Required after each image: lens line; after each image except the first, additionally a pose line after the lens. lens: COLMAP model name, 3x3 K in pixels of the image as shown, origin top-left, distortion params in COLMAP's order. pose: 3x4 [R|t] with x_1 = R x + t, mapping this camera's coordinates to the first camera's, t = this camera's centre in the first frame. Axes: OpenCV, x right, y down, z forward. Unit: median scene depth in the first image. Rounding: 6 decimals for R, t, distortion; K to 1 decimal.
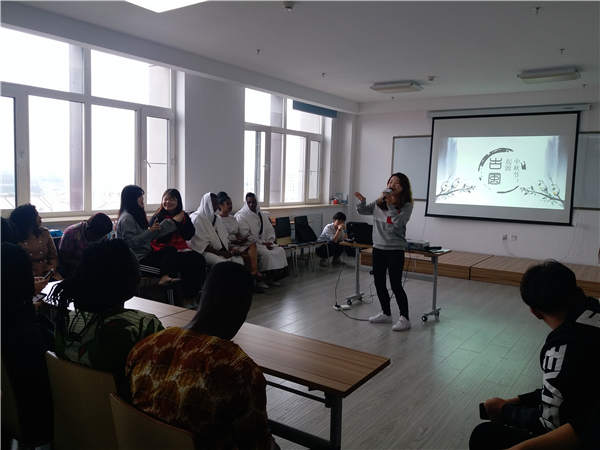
lens RADIAL K [[500.4, 0, 300.0], [0, 500.4, 225.0], [0, 0, 1]] dist [0.037770, -0.011481]
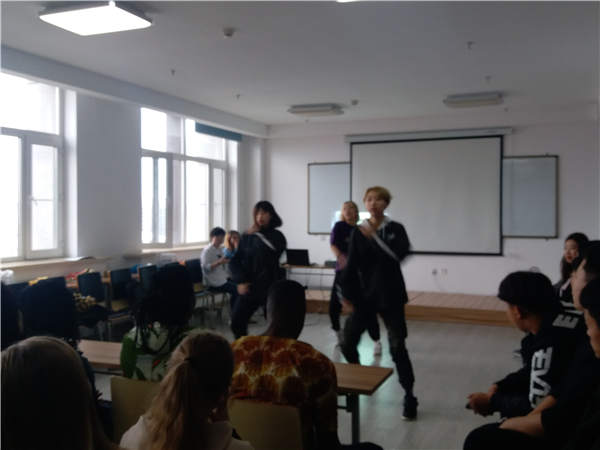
lens RADIAL K [[612.2, 0, 300.0], [0, 612.2, 225.0], [0, 0, 1]] dist [0.140328, -0.009840]
pose [[0.980901, -0.030828, 0.192049, -0.053800], [0.044278, 0.996828, -0.066137, 0.004580], [-0.189400, 0.073377, 0.979154, -0.066460]]
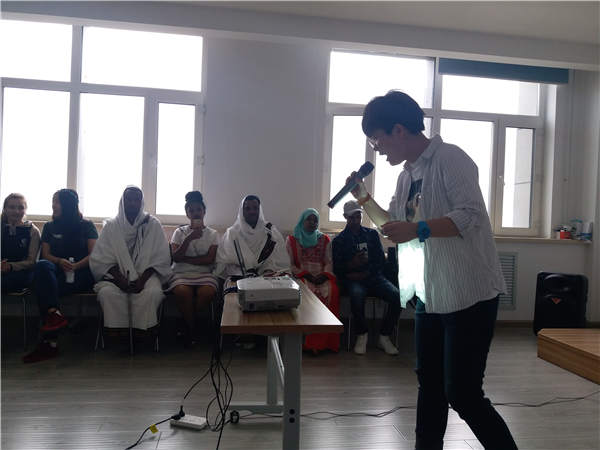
lens RADIAL K [[500.4, 0, 300.0], [0, 500.4, 225.0], [0, 0, 1]] dist [0.037770, -0.011481]
pose [[0.702346, 0.058540, -0.709425, 0.392528], [-0.086992, 0.996201, -0.003919, -0.042690], [0.706500, 0.064467, 0.704770, 0.594009]]
